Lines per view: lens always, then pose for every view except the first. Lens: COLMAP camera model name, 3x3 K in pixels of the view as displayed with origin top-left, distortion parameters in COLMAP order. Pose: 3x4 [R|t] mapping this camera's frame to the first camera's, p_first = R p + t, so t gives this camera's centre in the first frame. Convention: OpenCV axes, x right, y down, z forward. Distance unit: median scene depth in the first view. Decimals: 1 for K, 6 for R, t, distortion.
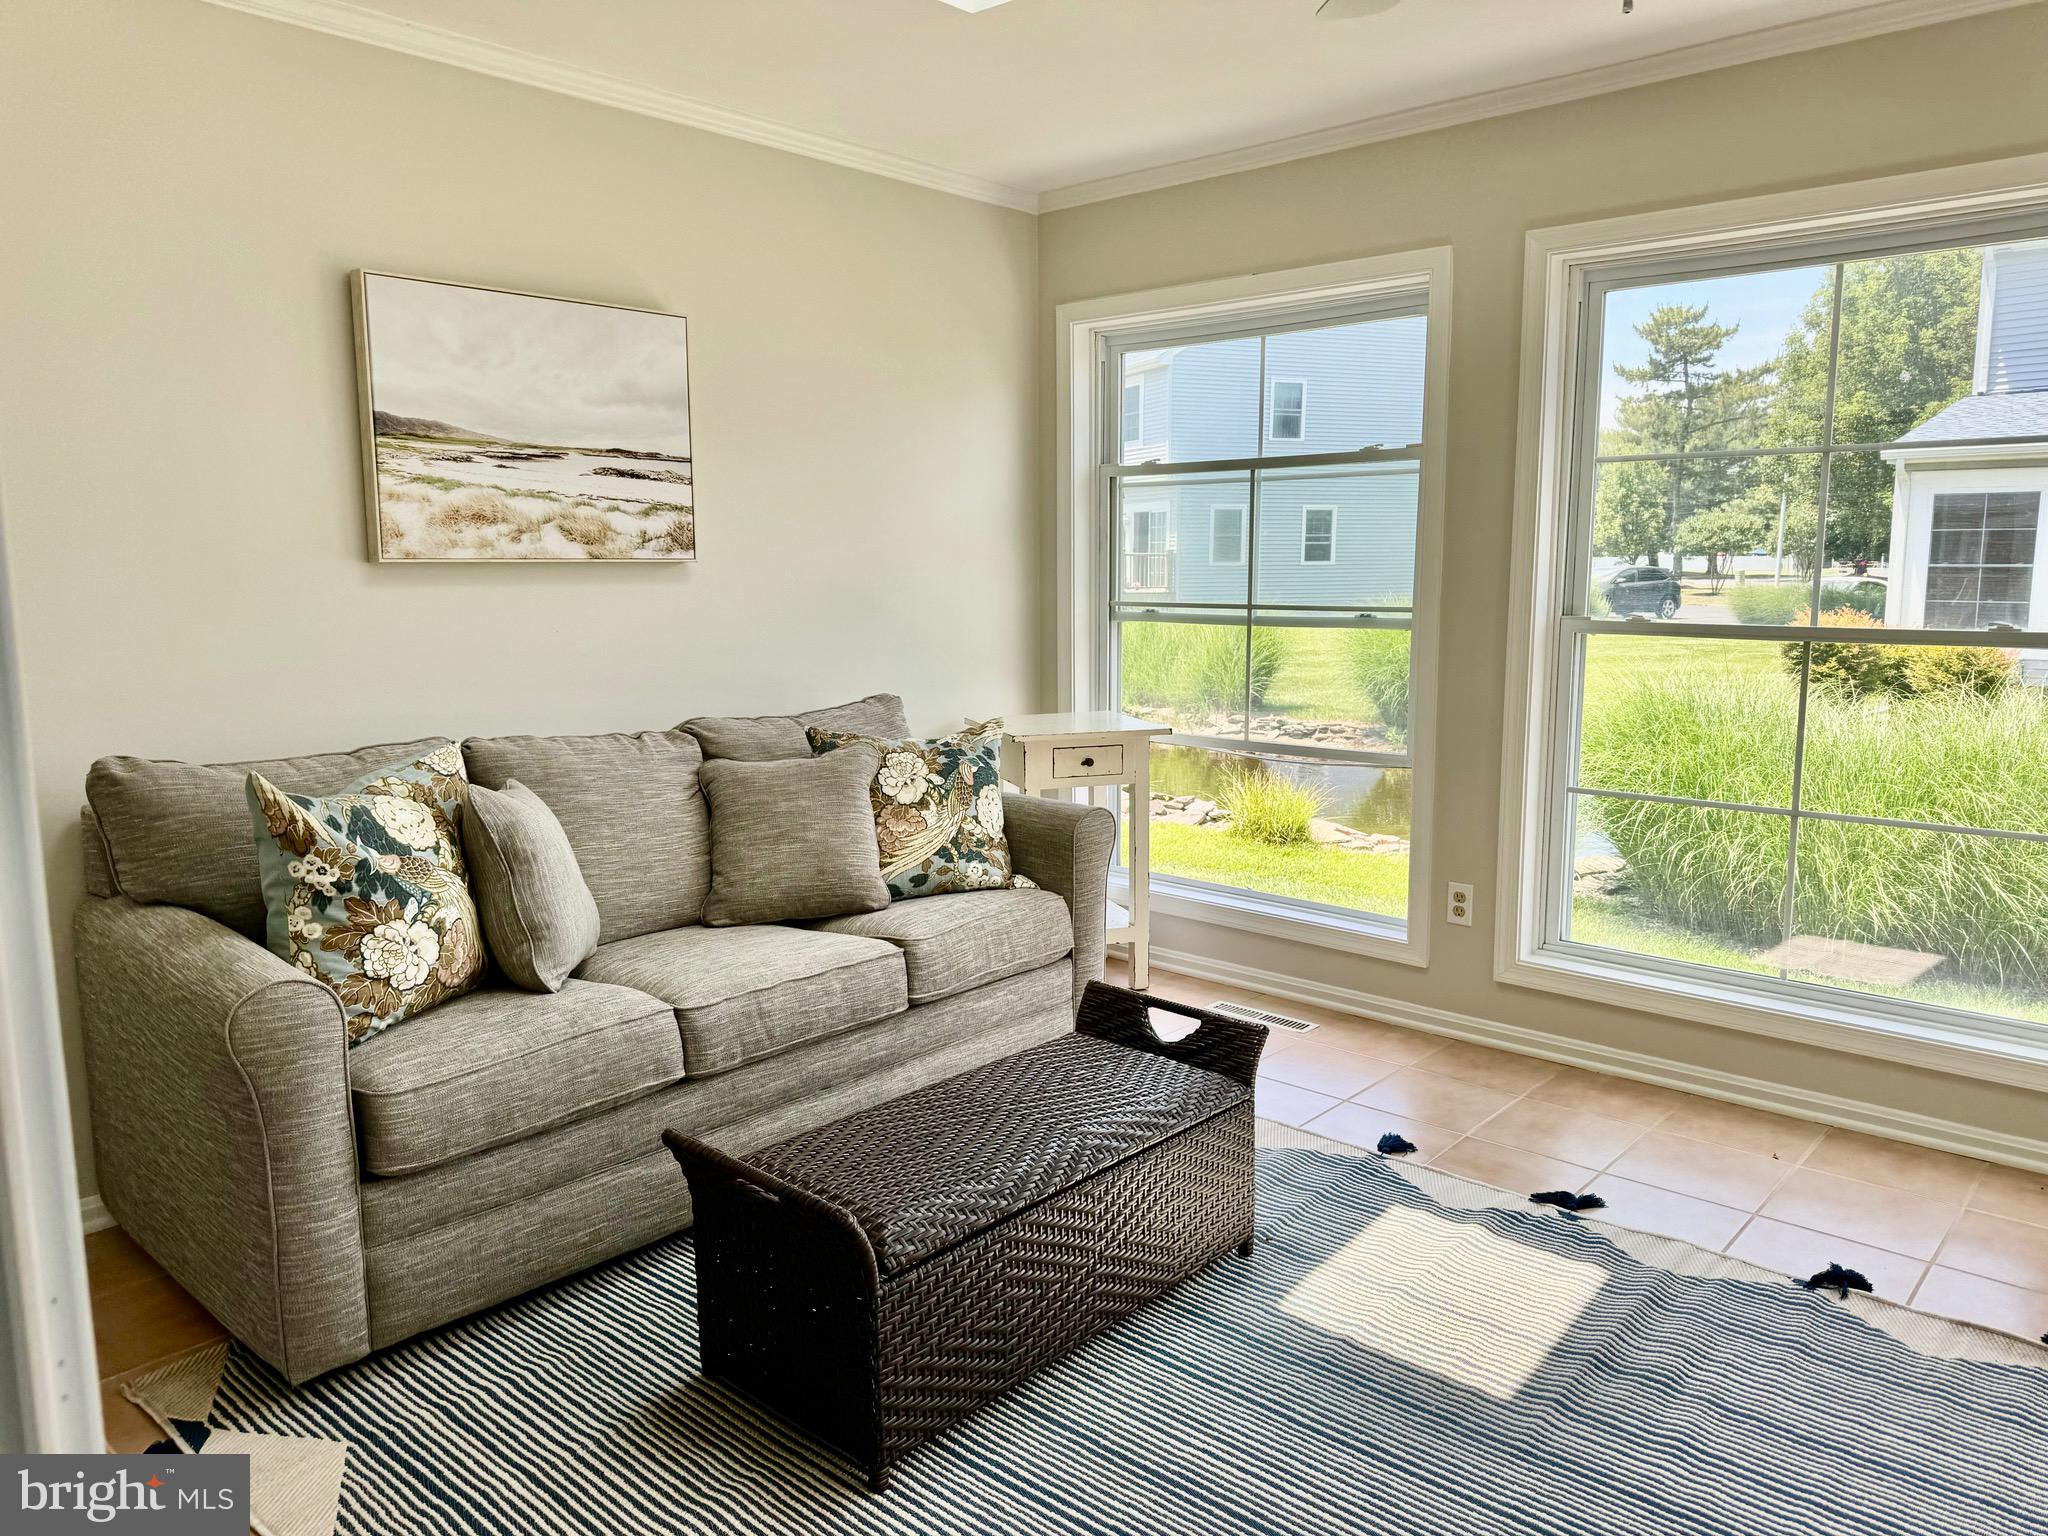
lens RADIAL K [[1440.4, 0, 1022.7], [0, 1440.4, 776.5], [0, 0, 1]] dist [0.031437, -0.041249]
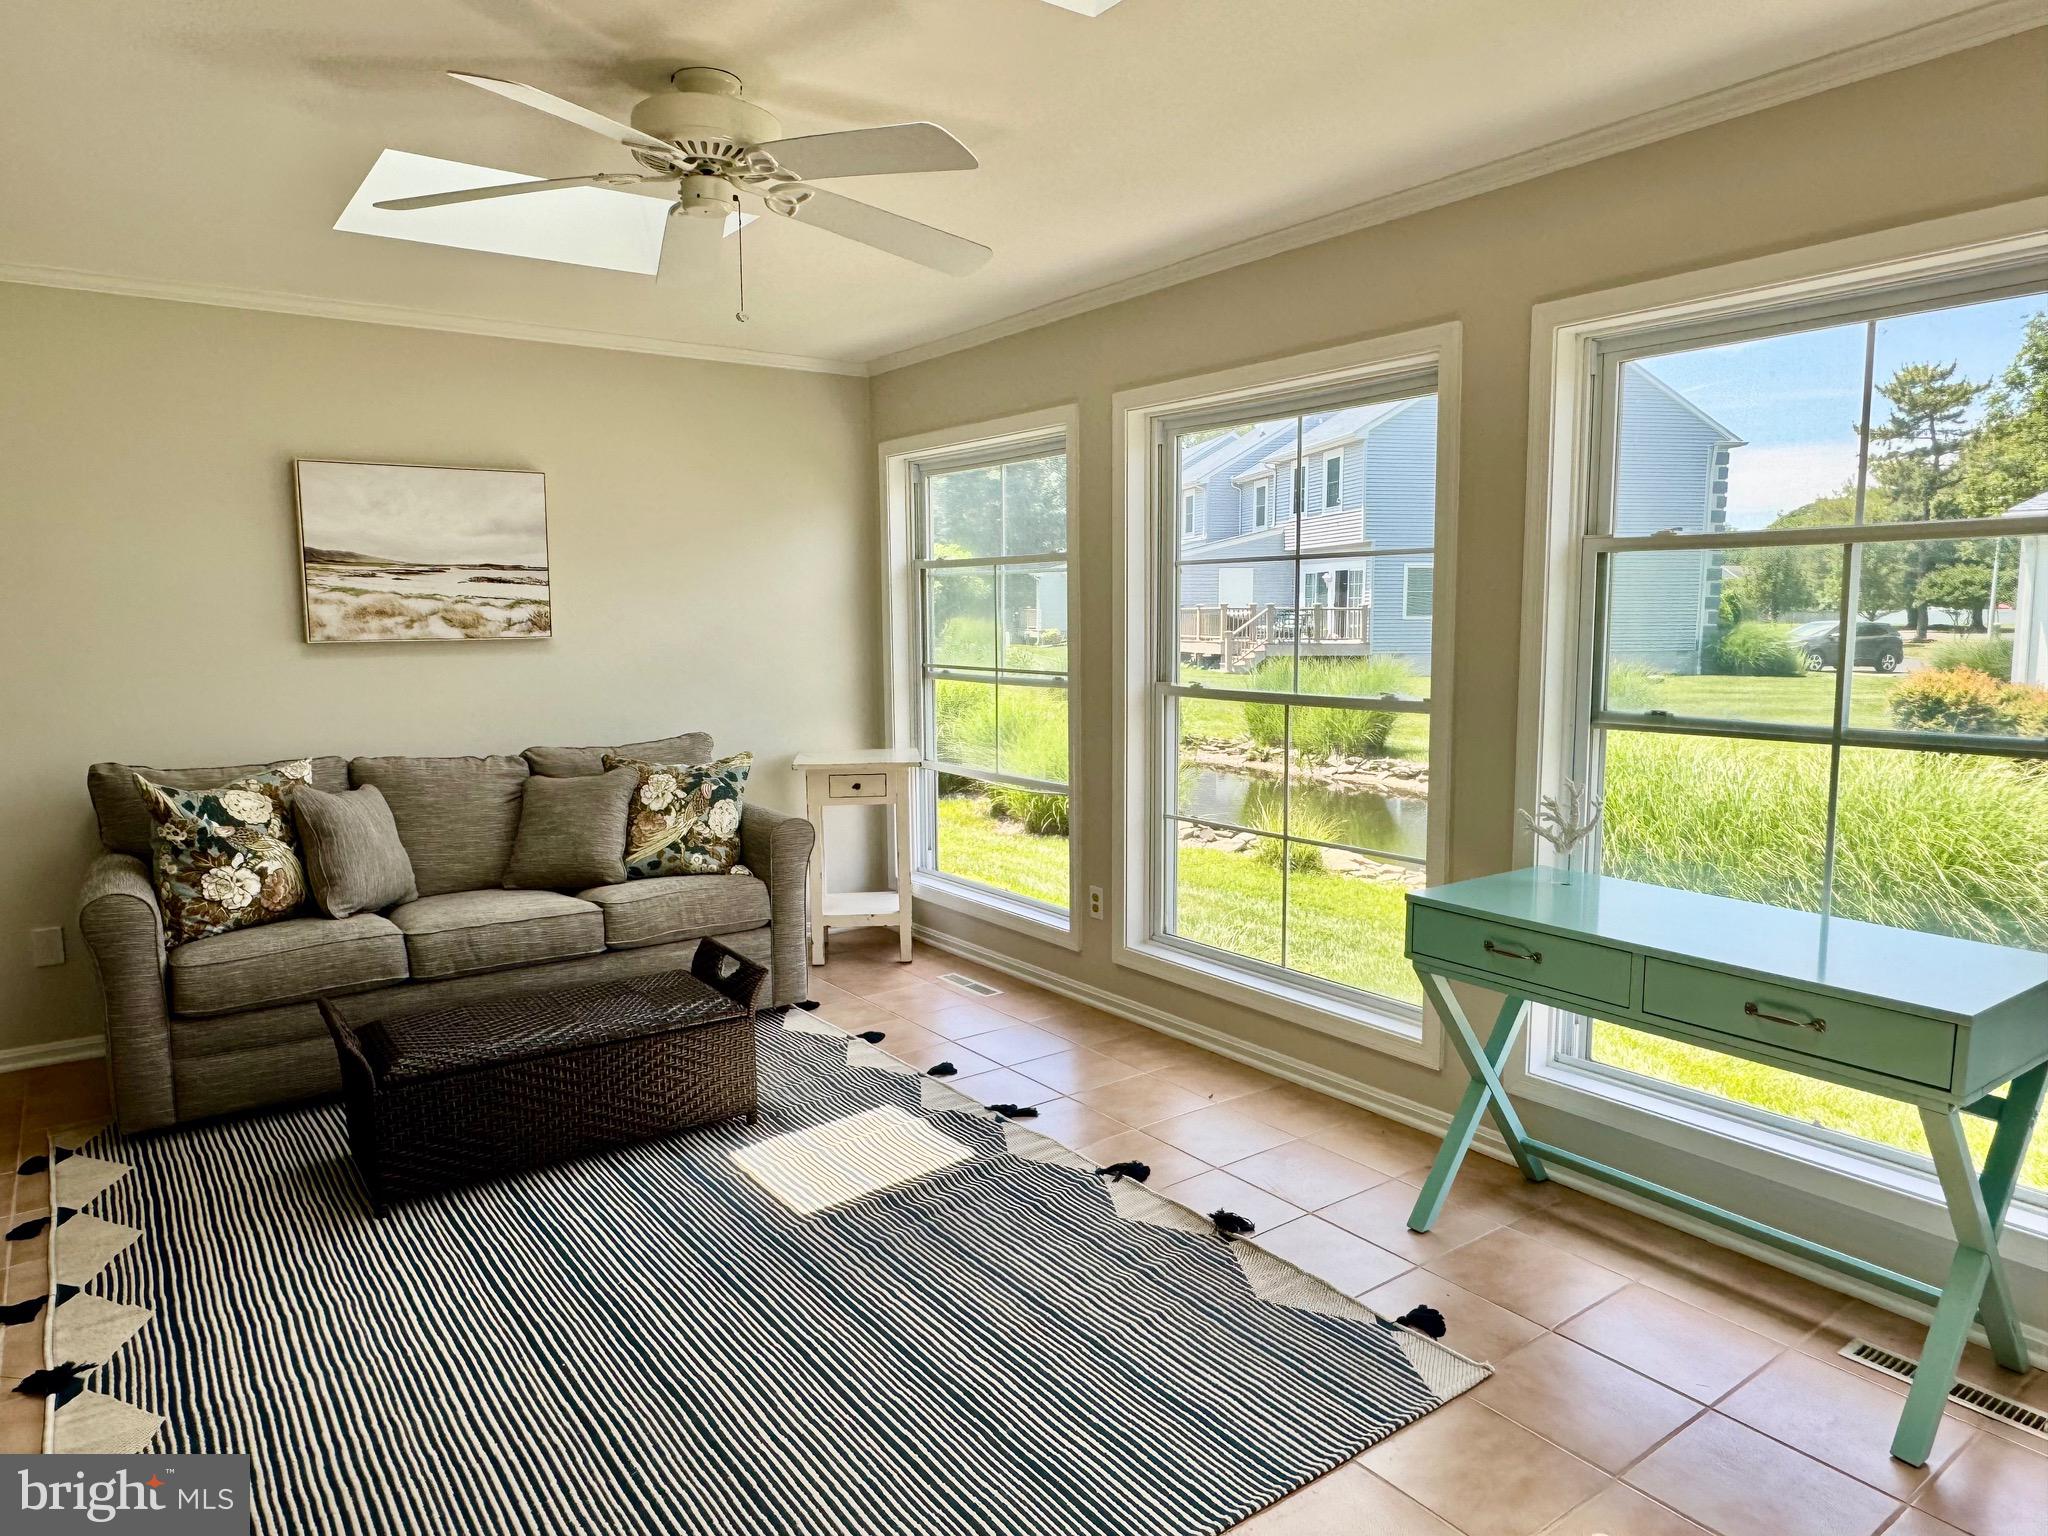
lens RADIAL K [[1319.6, 0, 1027.9], [0, 1319.6, 761.0], [0, 0, 1]] dist [-0.026677, 0.015971]
pose [[0.978359, 0.020526, -0.205895, 0.579549], [-0.027995, 0.999049, -0.033427, 0.003539], [0.205013, 0.038467, 0.978003, -0.203676]]
